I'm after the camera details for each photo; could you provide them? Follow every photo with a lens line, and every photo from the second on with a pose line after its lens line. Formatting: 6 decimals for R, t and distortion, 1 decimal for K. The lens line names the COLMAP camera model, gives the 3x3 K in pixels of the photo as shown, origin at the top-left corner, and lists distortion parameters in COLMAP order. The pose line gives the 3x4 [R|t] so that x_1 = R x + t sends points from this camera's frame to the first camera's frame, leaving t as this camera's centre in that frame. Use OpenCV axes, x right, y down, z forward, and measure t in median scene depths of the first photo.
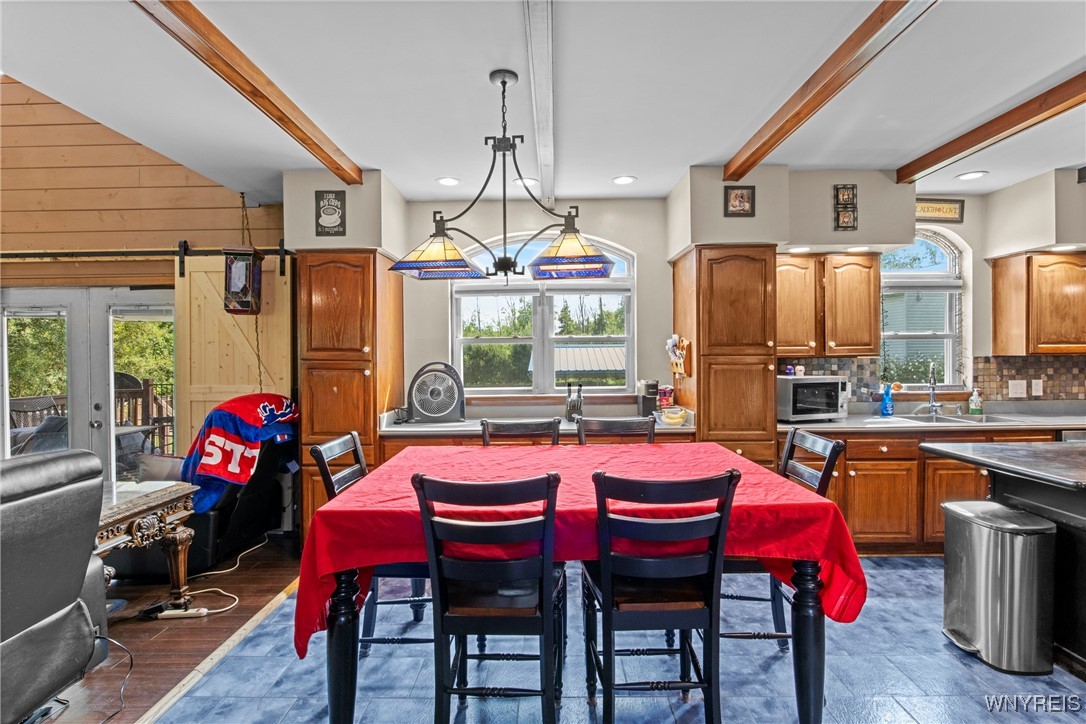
lens RADIAL K [[543.0, 0, 537.6], [0, 543.0, 363.8], [0, 0, 1]] dist [-0.011799, 0.001956]
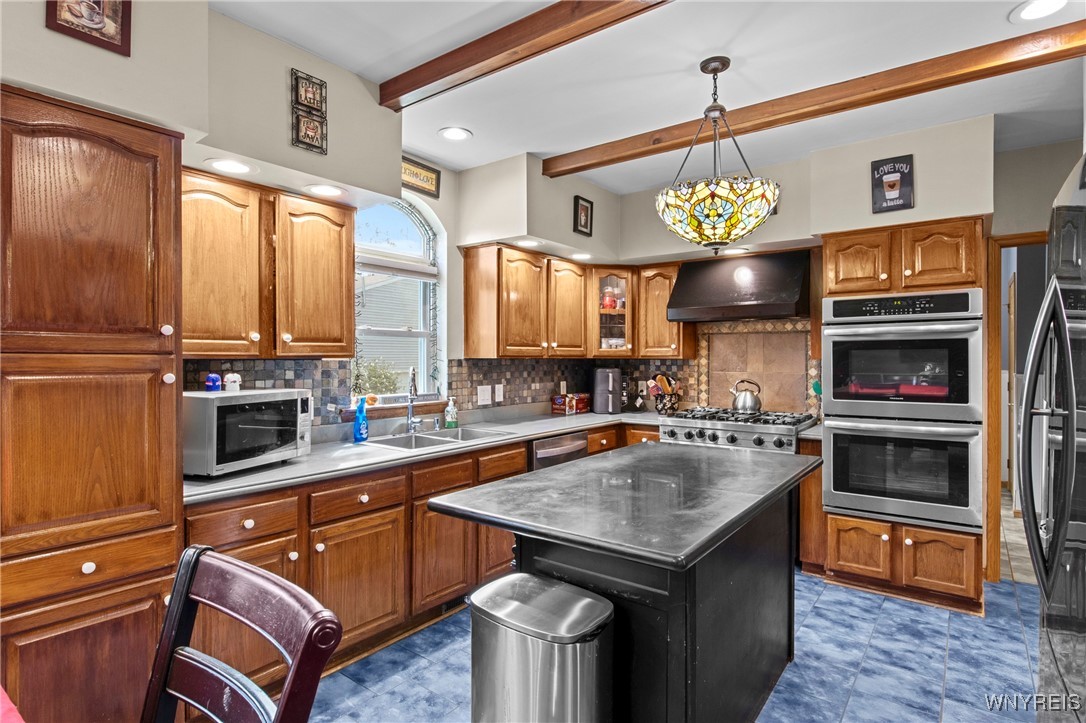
lens RADIAL K [[554.5, 0, 544.3], [0, 554.5, 360.3], [0, 0, 1]] dist [-0.010940, 0.000068]
pose [[0.587706, 0.004579, 0.809061, 0.207996], [0.006061, 0.999931, -0.010062, -0.002198], [-0.809052, 0.010818, 0.587638, 0.394650]]
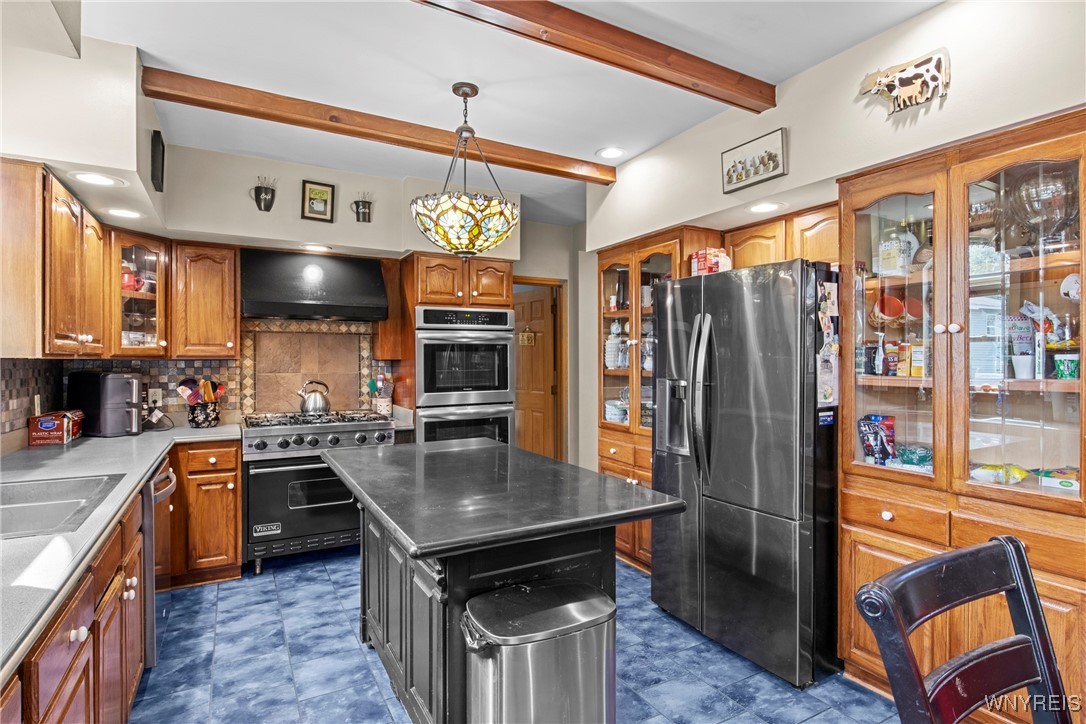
lens RADIAL K [[543.0, 0, 539.3], [0, 543.0, 357.6], [0, 0, 1]] dist [-0.011799, 0.001956]
pose [[-0.501905, 0.011360, 0.864848, 0.203815], [0.017933, 0.999835, -0.002726, -0.006033], [-0.864737, 0.014141, -0.502026, 0.845696]]
